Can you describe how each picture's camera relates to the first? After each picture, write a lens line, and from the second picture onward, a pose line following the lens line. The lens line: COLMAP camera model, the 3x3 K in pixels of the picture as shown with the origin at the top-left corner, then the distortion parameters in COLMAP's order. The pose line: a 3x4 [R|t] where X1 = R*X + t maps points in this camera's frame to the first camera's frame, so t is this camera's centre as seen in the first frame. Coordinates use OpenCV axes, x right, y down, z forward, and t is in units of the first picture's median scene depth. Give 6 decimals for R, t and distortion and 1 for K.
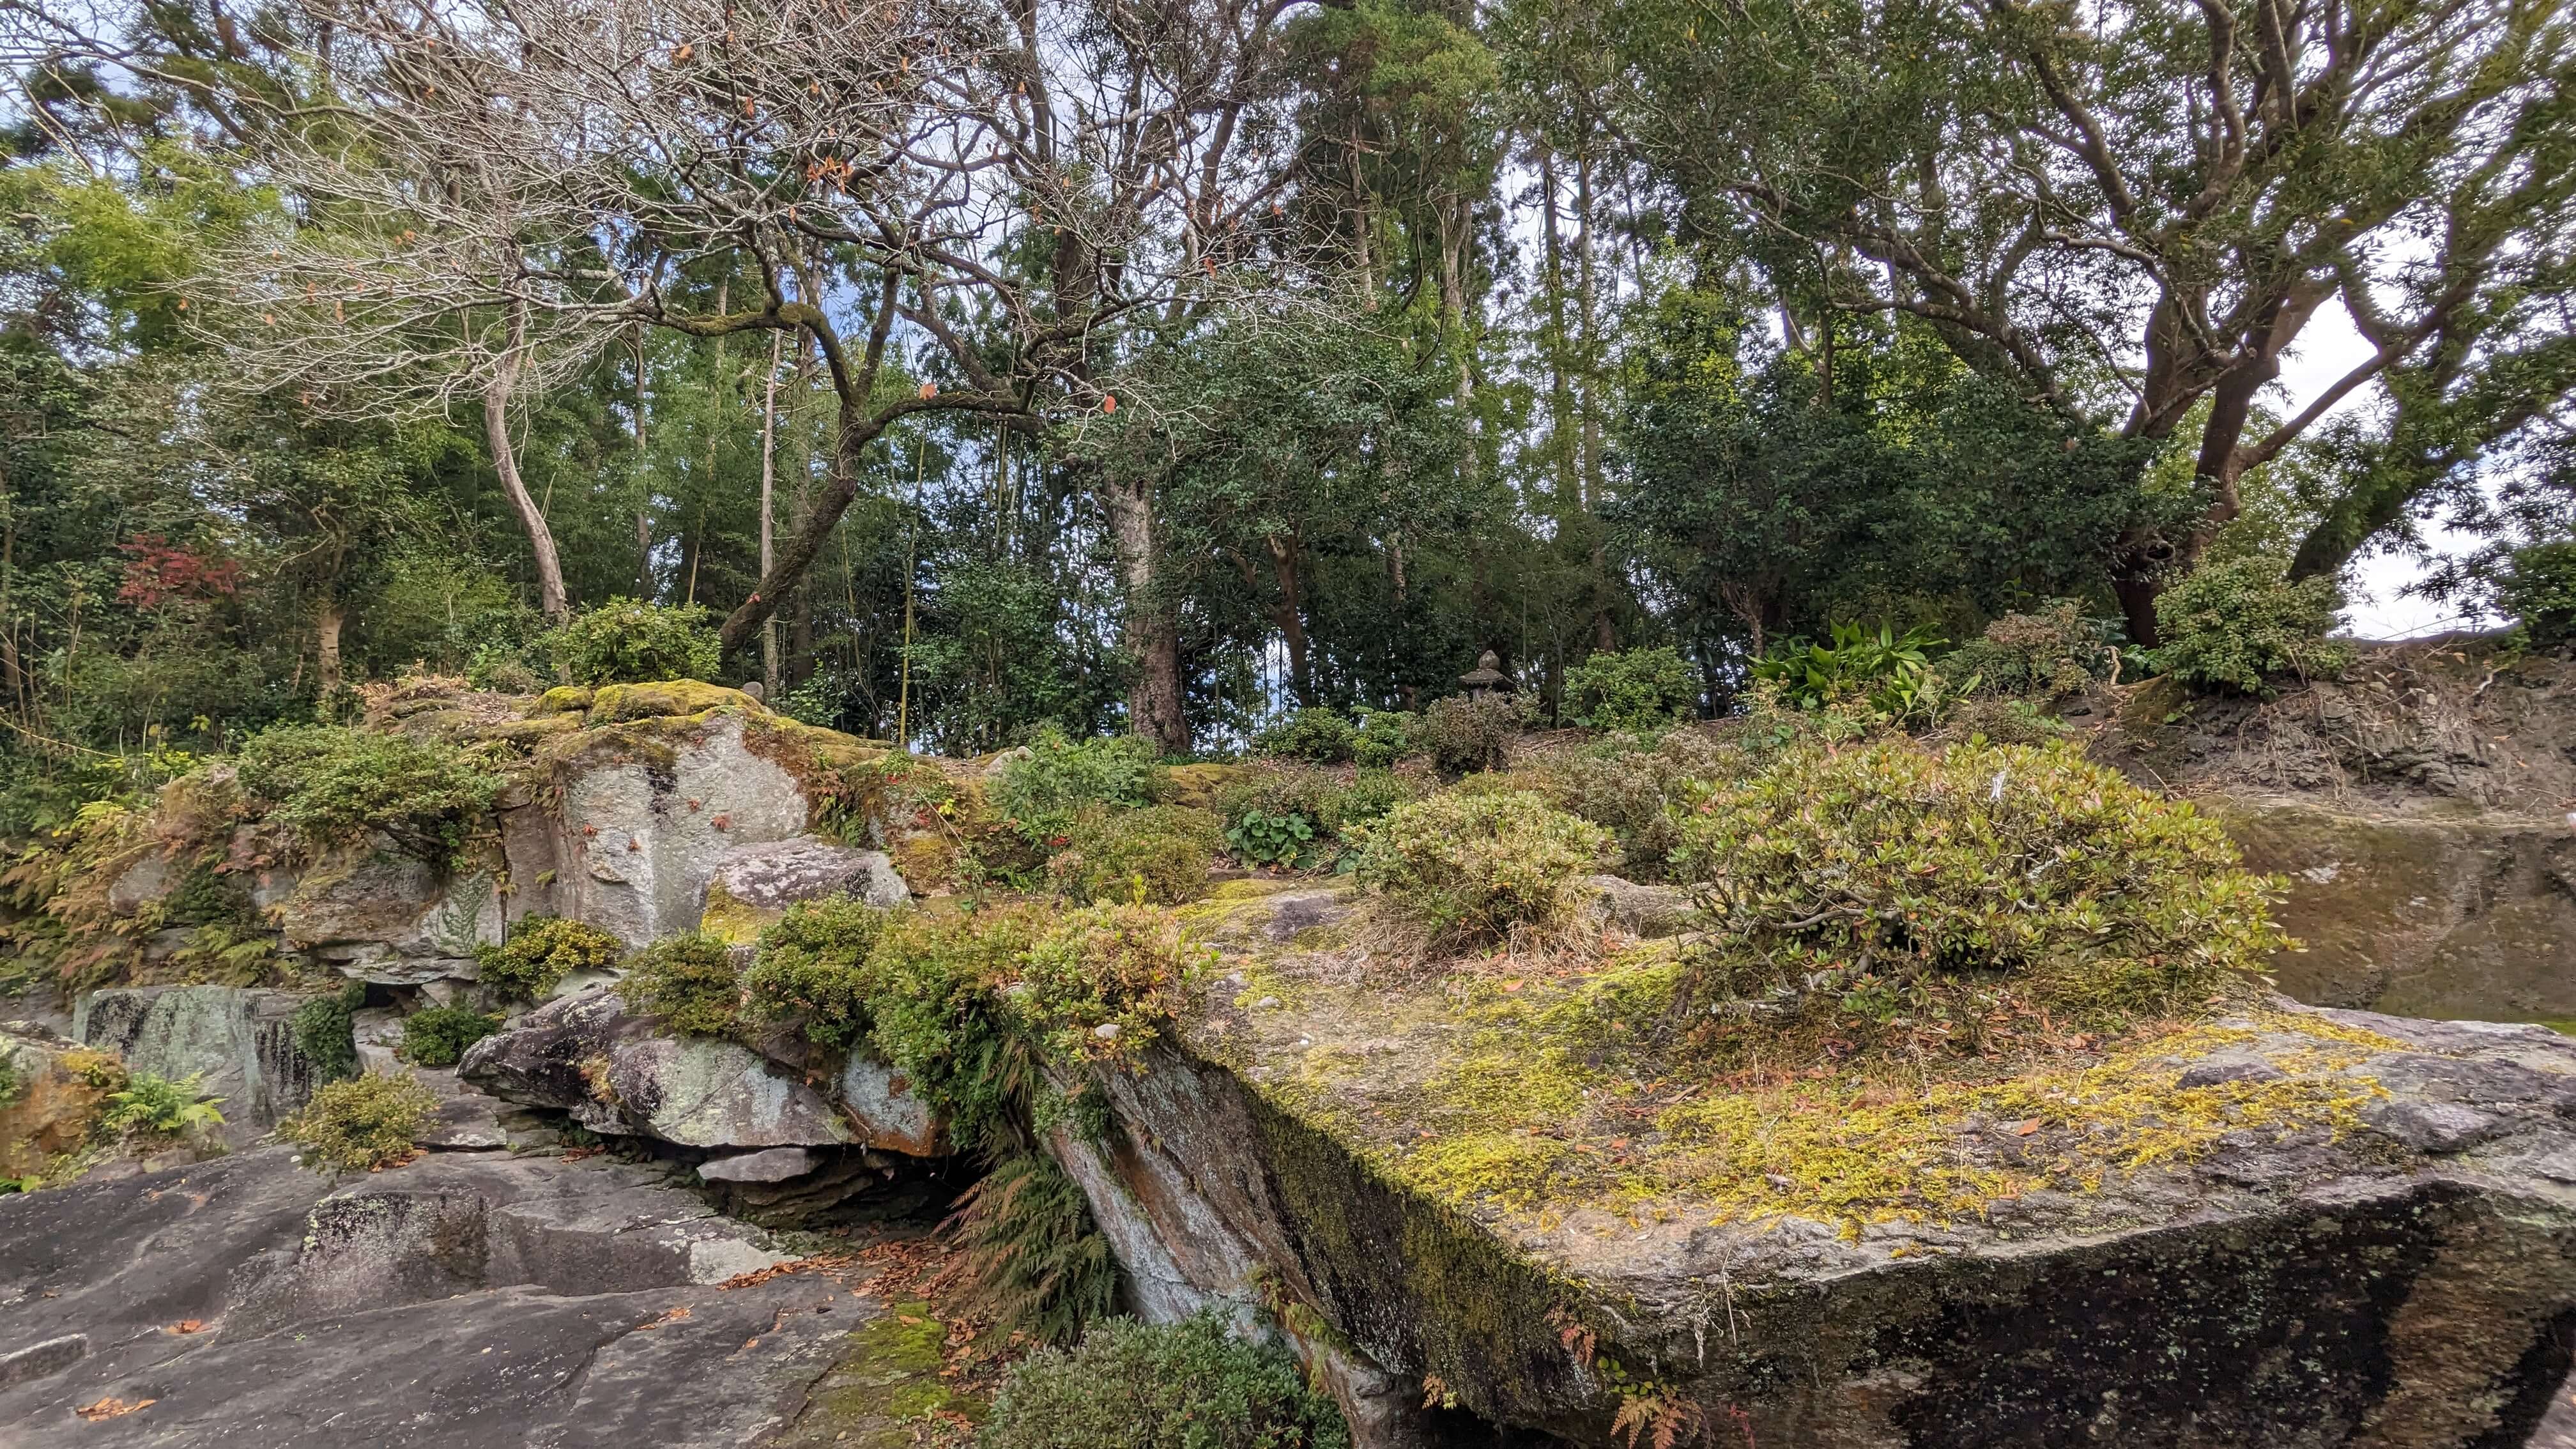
lens RADIAL K [[1227.0, 0, 1282.2], [0, 1227.0, 726.9], [0, 0, 1]] dist [-0.006614, 0.000072]
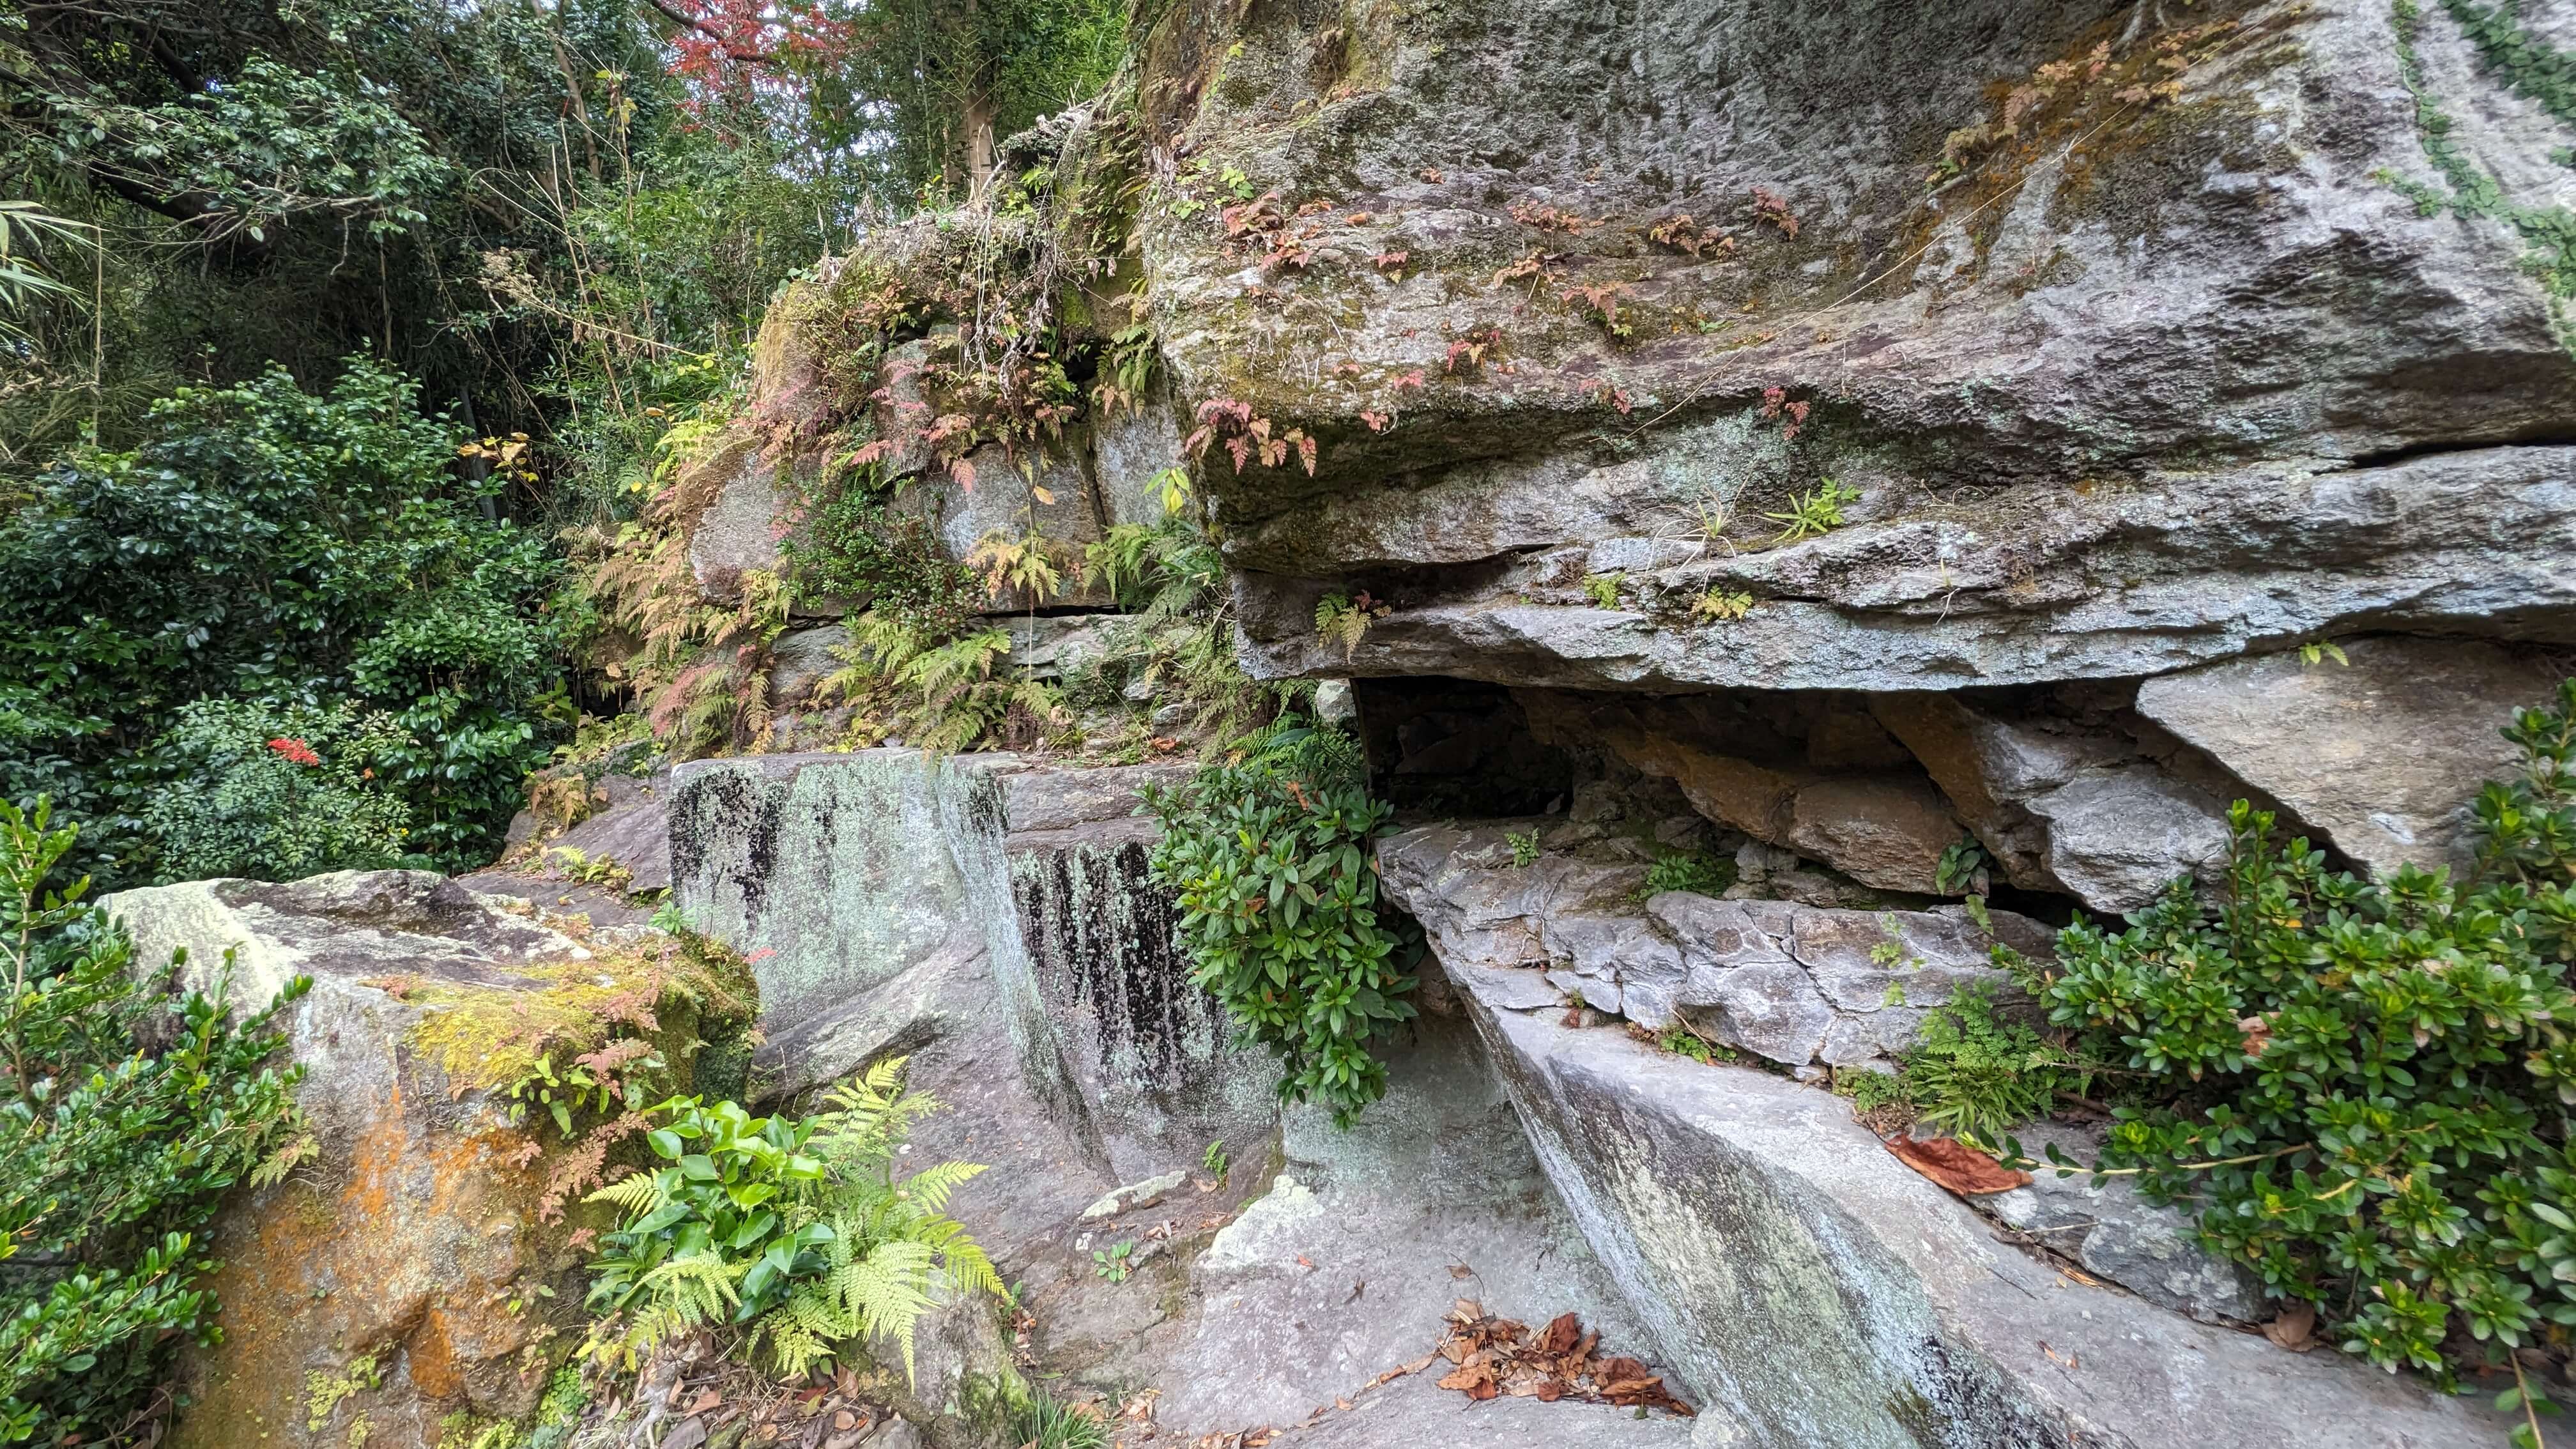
lens RADIAL K [[1235.5, 0, 1288.0], [0, 1235.5, 724.5], [0, 0, 1]] dist [-0.011706, 0.001902]
pose [[0.914661, -0.022196, -0.403611, -0.722153], [0.096447, 0.981637, 0.164583, 0.182251], [0.392546, -0.189465, 0.900006, 0.834473]]
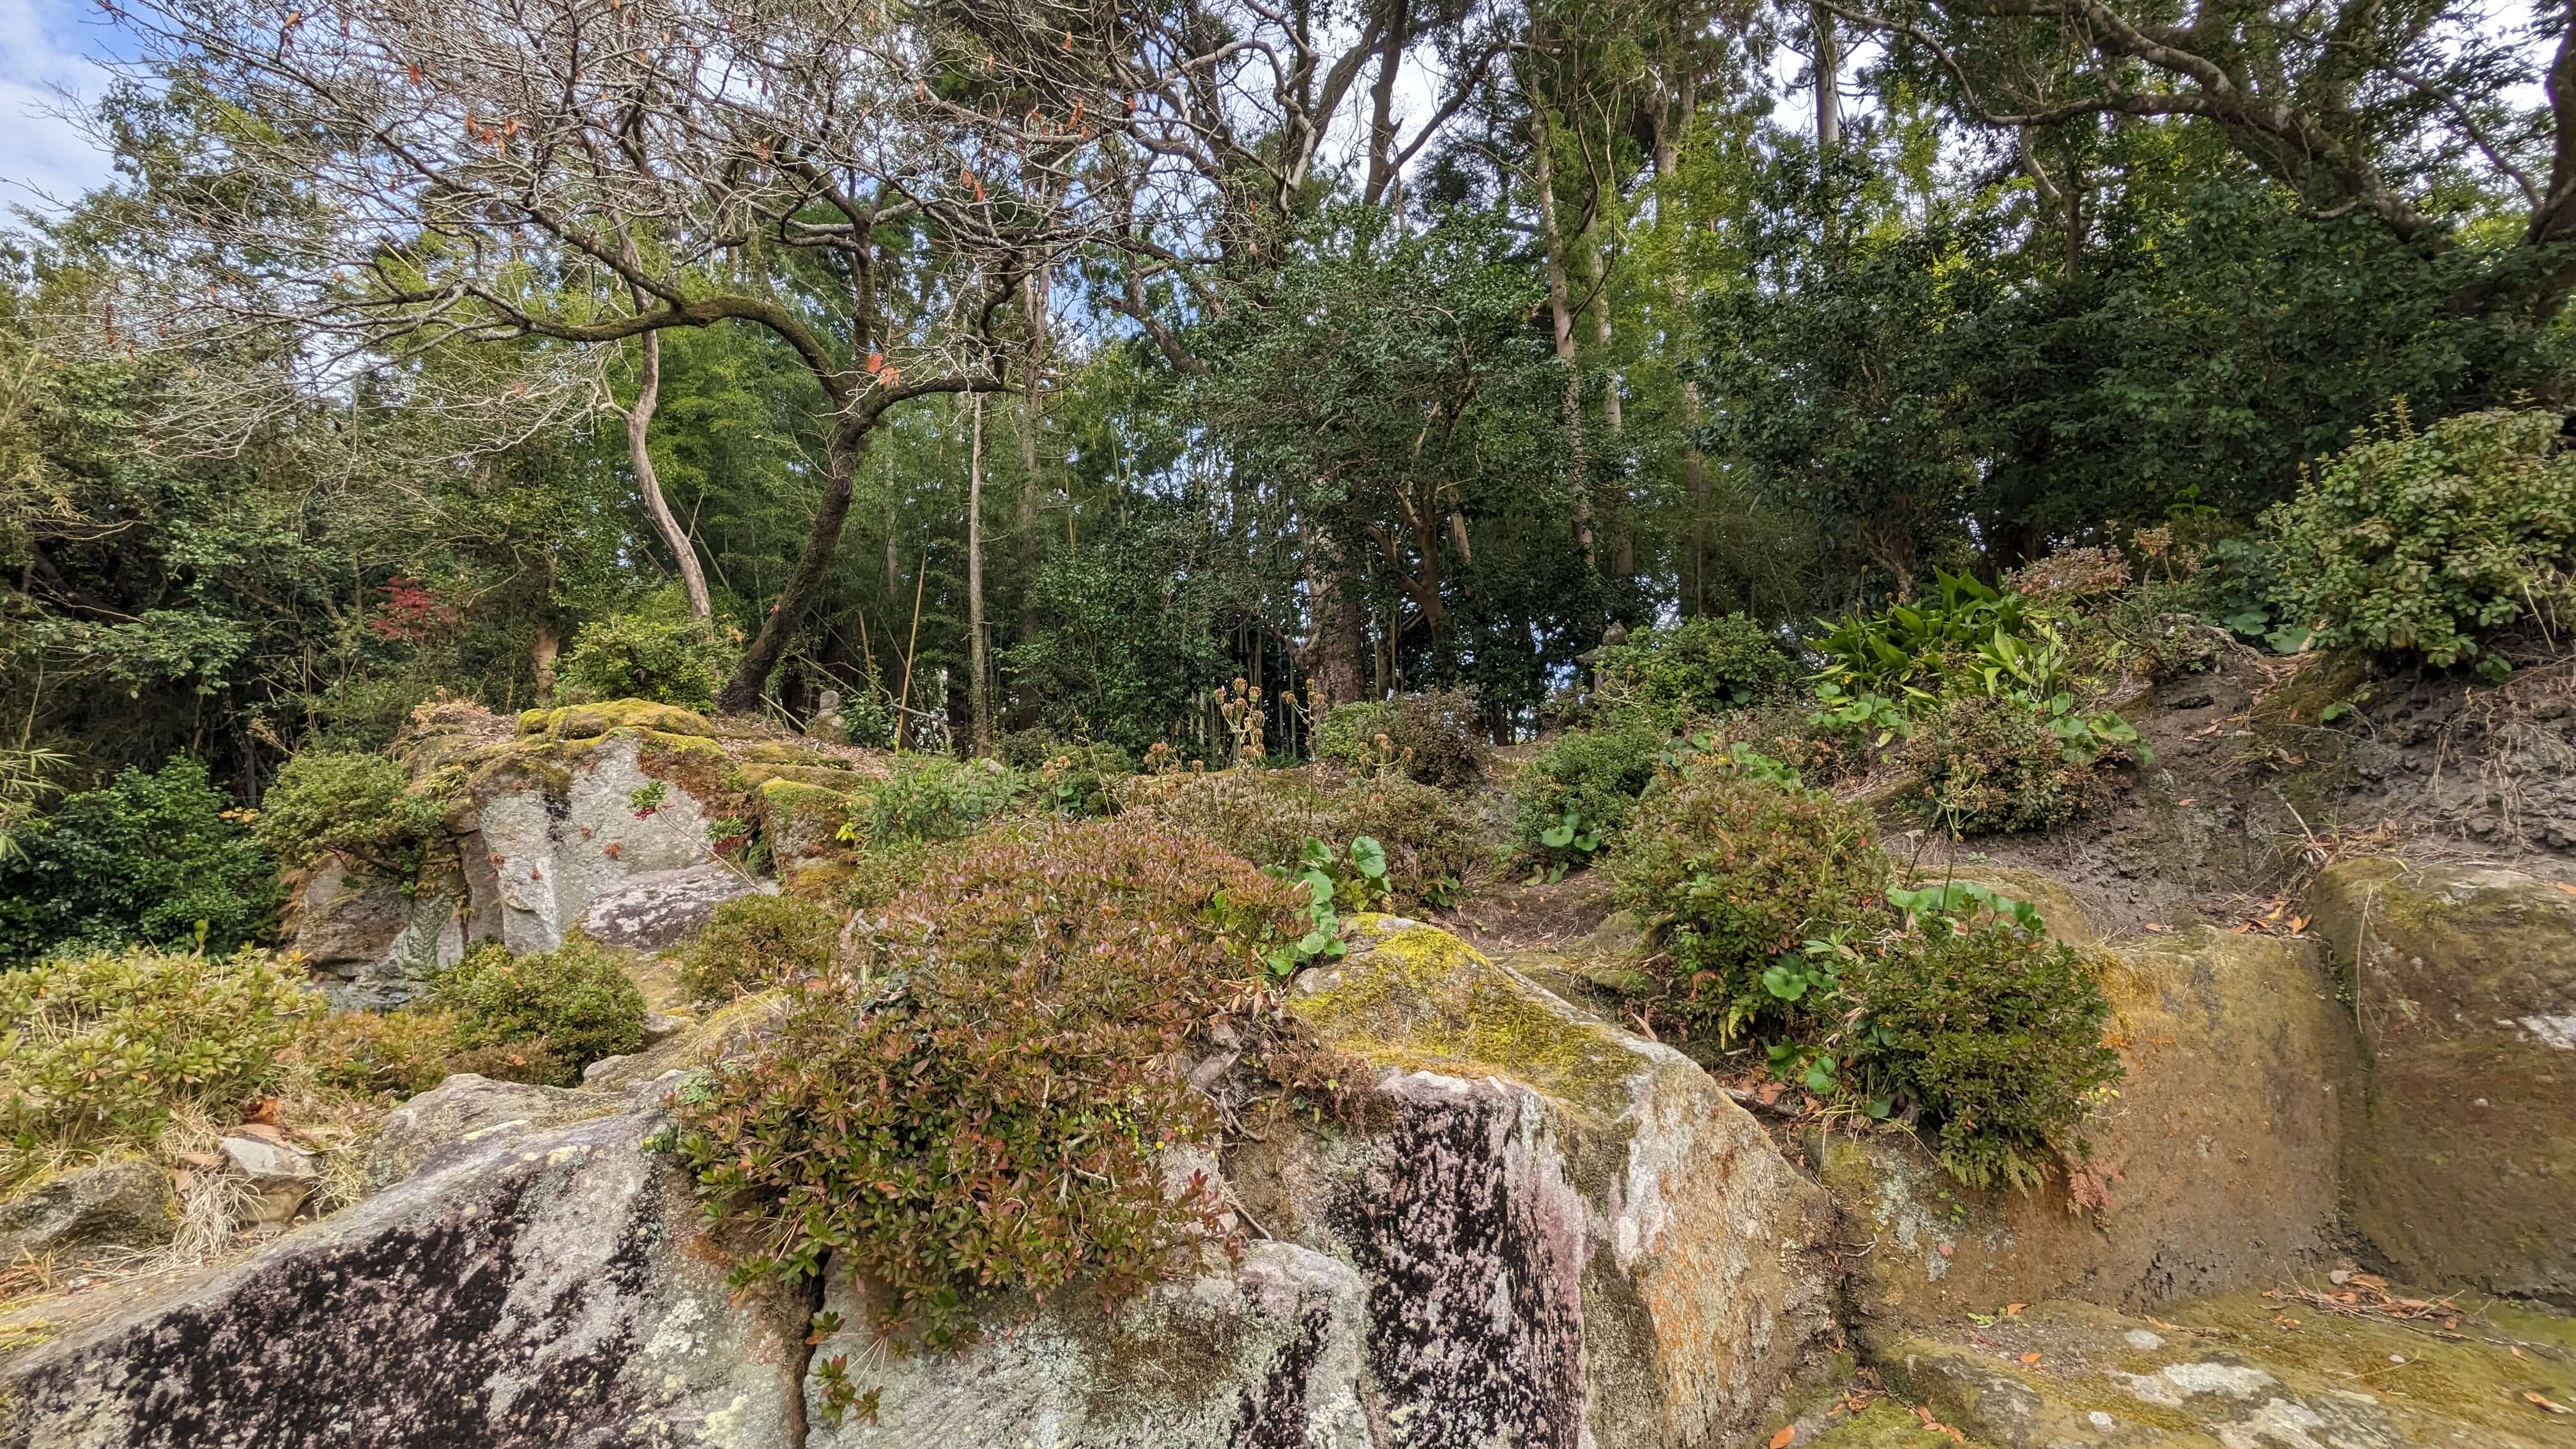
lens RADIAL K [[1235.5, 0, 1288.0], [0, 1235.5, 724.5], [0, 0, 1]] dist [-0.011706, 0.001902]
pose [[0.955209, -0.022702, -0.295060, 0.318889], [0.027198, 0.999568, 0.011141, -0.015810], [0.294680, -0.018667, 0.955414, 0.232249]]
